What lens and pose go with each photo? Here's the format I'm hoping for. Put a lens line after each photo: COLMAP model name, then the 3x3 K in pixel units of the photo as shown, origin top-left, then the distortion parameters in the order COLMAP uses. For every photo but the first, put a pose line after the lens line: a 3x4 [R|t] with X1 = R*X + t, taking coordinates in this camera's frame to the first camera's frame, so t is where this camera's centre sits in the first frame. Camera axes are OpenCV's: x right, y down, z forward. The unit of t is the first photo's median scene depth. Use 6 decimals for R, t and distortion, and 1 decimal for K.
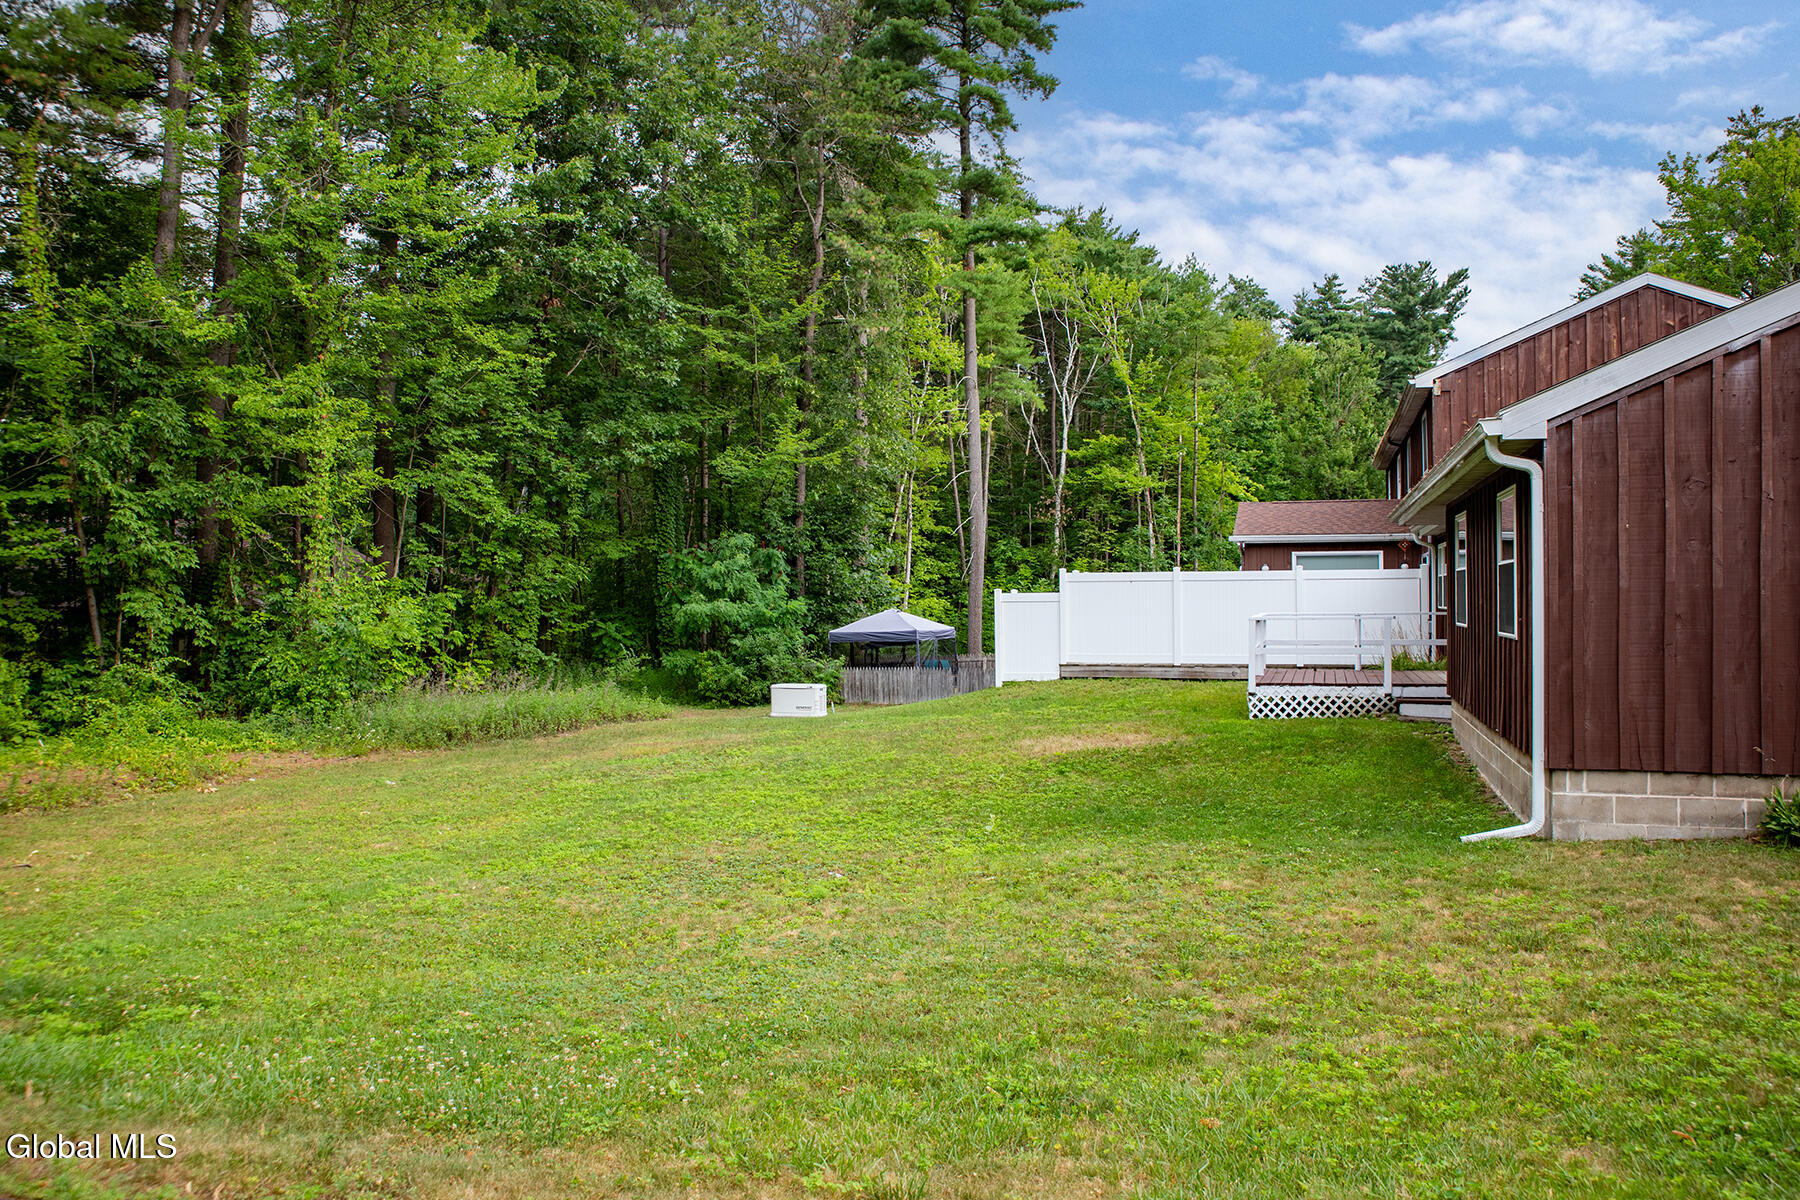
lens RADIAL K [[1272.5, 0, 906.7], [0, 1272.5, 589.5], [0, 0, 1]] dist [-0.071208, 0.003588]
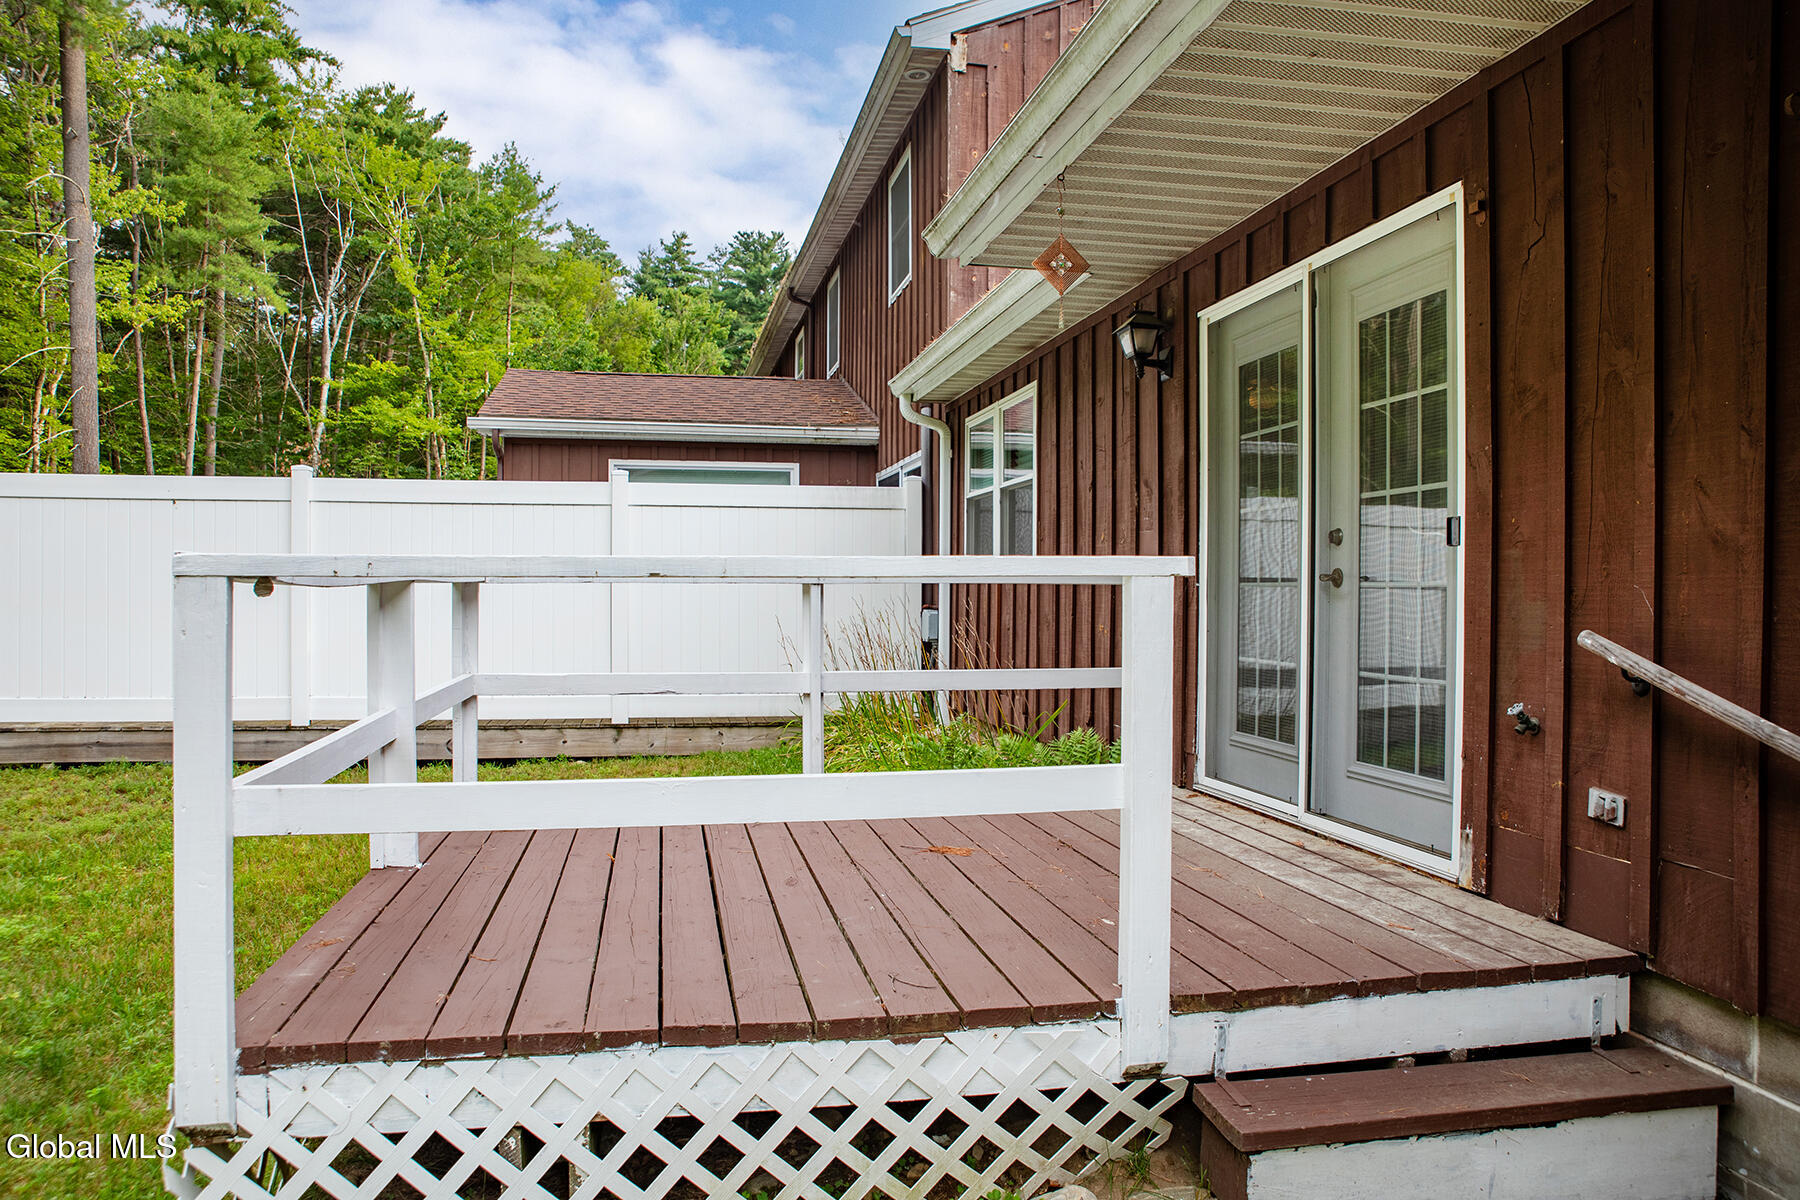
lens RADIAL K [[1272.5, 0, 905.6], [0, 1272.5, 595.2], [0, 0, 1]] dist [-0.071208, 0.003588]
pose [[0.873135, 0.010840, 0.487358, 0.064176], [-0.014371, 0.999891, 0.003507, 0.005885], [-0.487267, -0.010066, 0.873195, 0.200351]]
